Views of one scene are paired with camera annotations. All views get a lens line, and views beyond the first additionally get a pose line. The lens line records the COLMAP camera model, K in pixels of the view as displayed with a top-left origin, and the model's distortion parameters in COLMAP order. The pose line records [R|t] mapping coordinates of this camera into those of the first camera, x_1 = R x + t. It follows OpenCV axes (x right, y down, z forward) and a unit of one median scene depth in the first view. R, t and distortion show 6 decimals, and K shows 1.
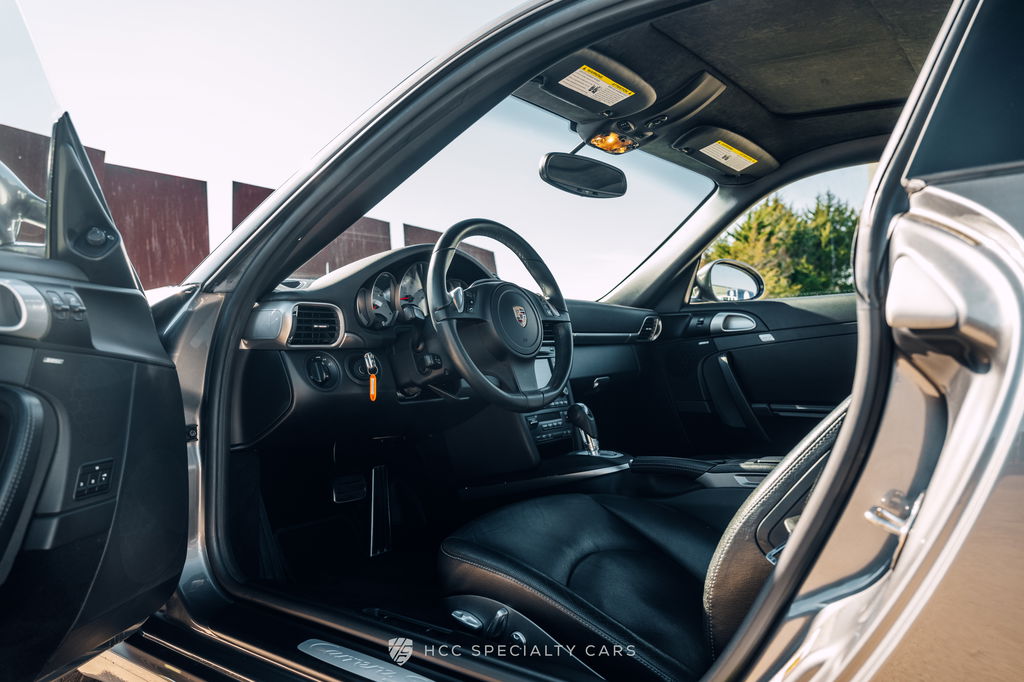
lens RADIAL K [[725.3, 0, 512.0], [0, 725.3, 341.0], [0, 0, 1]] dist [-0.000206, 0.000094]
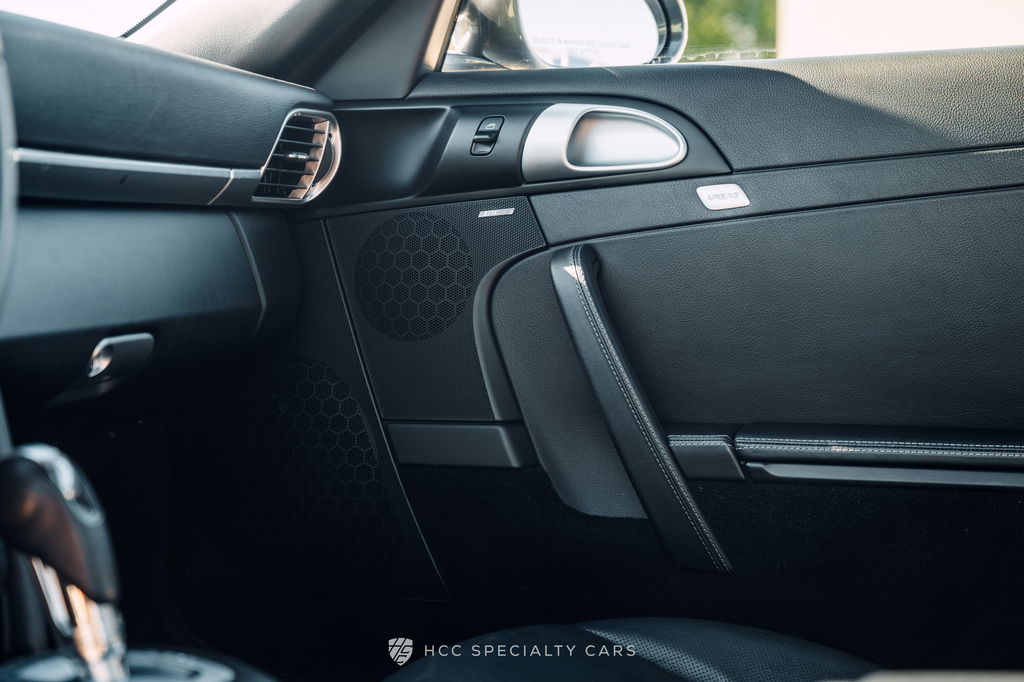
lens RADIAL K [[1987.2, 0, 512.0], [0, 1987.2, 341.0], [0, 0, 1]] dist [0.016181, 0.160527]
pose [[0.943524, 0.004848, 0.331269, 0.021479], [-0.022406, 0.998537, 0.049203, 0.014125], [-0.330546, -0.053847, 0.942252, 0.291611]]
